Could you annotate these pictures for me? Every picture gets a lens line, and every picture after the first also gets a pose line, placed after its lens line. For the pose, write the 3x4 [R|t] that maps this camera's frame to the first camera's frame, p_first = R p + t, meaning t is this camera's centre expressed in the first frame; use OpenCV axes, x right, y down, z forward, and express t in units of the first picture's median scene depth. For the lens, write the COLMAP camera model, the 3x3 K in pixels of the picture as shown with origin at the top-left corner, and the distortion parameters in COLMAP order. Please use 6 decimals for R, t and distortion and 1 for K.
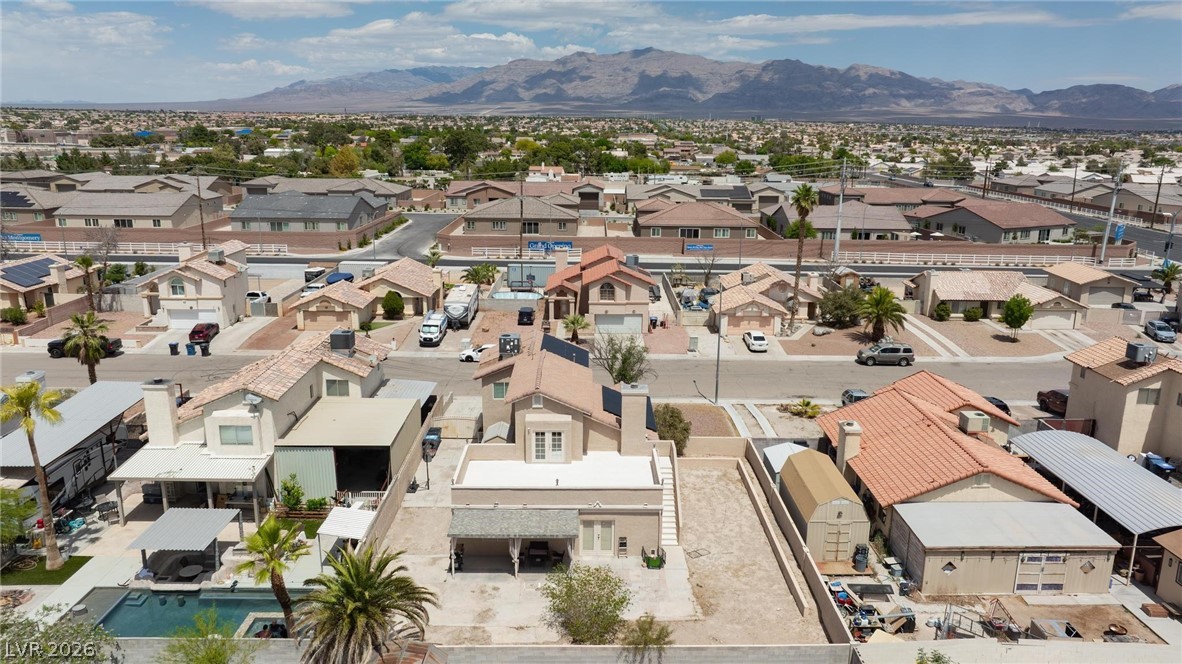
lens RADIAL K [[853.8, 0, 591.0], [0, 853.8, 332.0], [0, 0, 1]] dist [-0.026880, 0.001934]
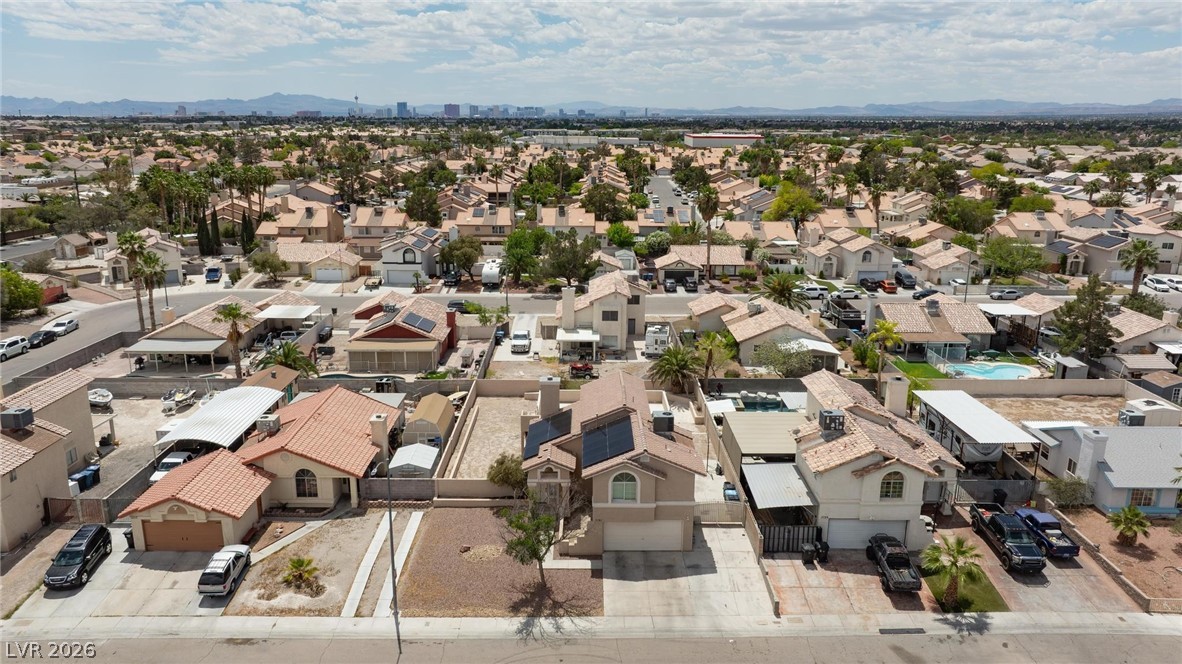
lens RADIAL K [[834.0, 0, 591.0], [0, 834.0, 332.0], [0, 0, 1]] dist [-0.033168, 0.031284]
pose [[-0.999762, -0.021464, -0.003961, -0.007223], [-0.020748, 0.878294, 0.477671, -0.652583], [-0.006774, 0.477639, -0.878530, 2.187371]]
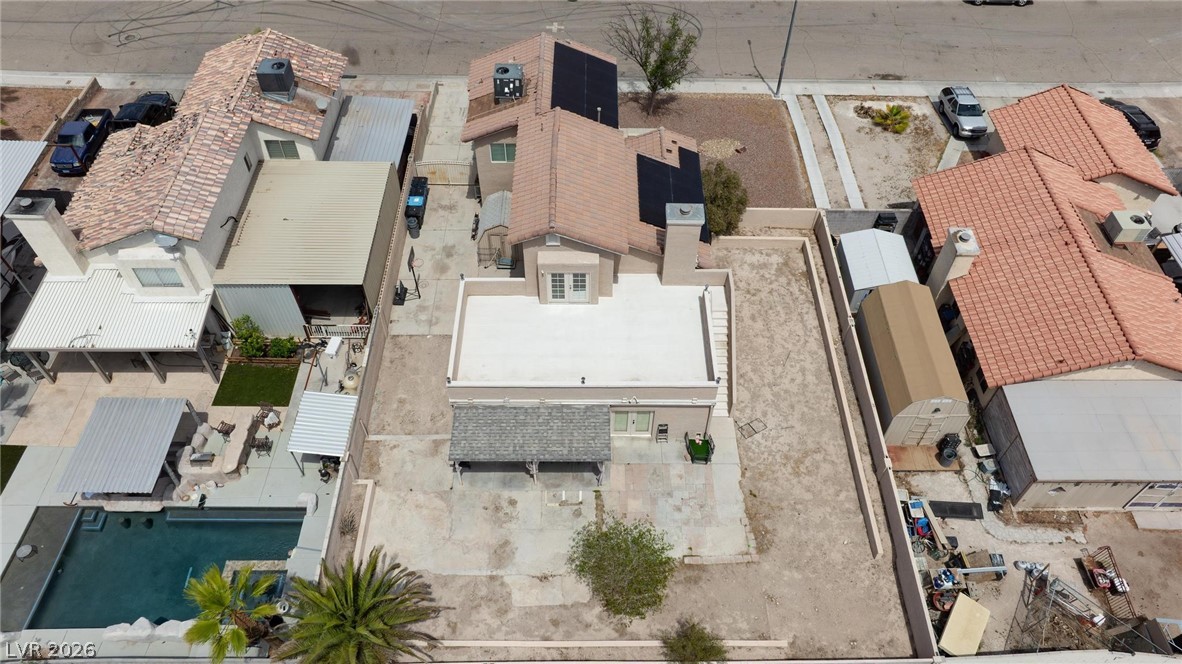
lens RADIAL K [[834.0, 0, 591.0], [0, 834.0, 332.0], [0, 0, 1]] dist [-0.033168, 0.031284]
pose [[0.999978, 0.003900, -0.005337, -0.025982], [0.000046, 0.803227, 0.595673, -0.283420], [0.006610, -0.595661, 0.803209, 0.379155]]
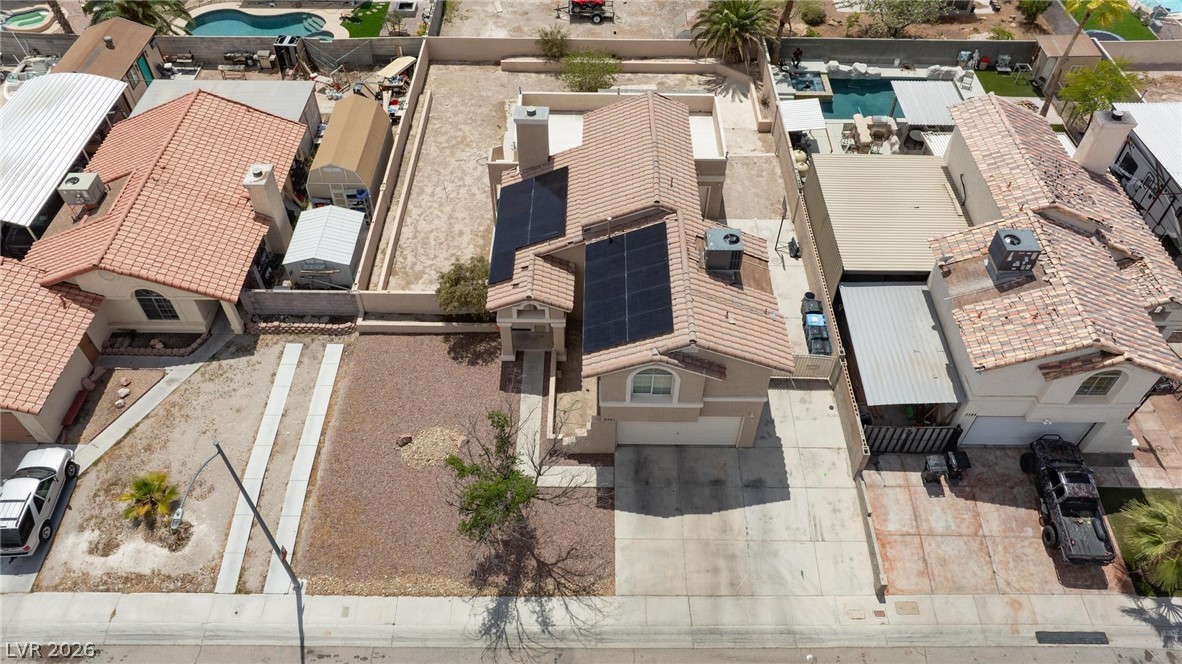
lens RADIAL K [[834.0, 0, 591.0], [0, 834.0, 332.0], [0, 0, 1]] dist [-0.033168, 0.031284]
pose [[-0.999625, -0.026672, -0.006283, -0.005454], [-0.018053, 0.468518, 0.883270, -0.550312], [-0.020614, 0.883051, -0.468823, 1.597309]]
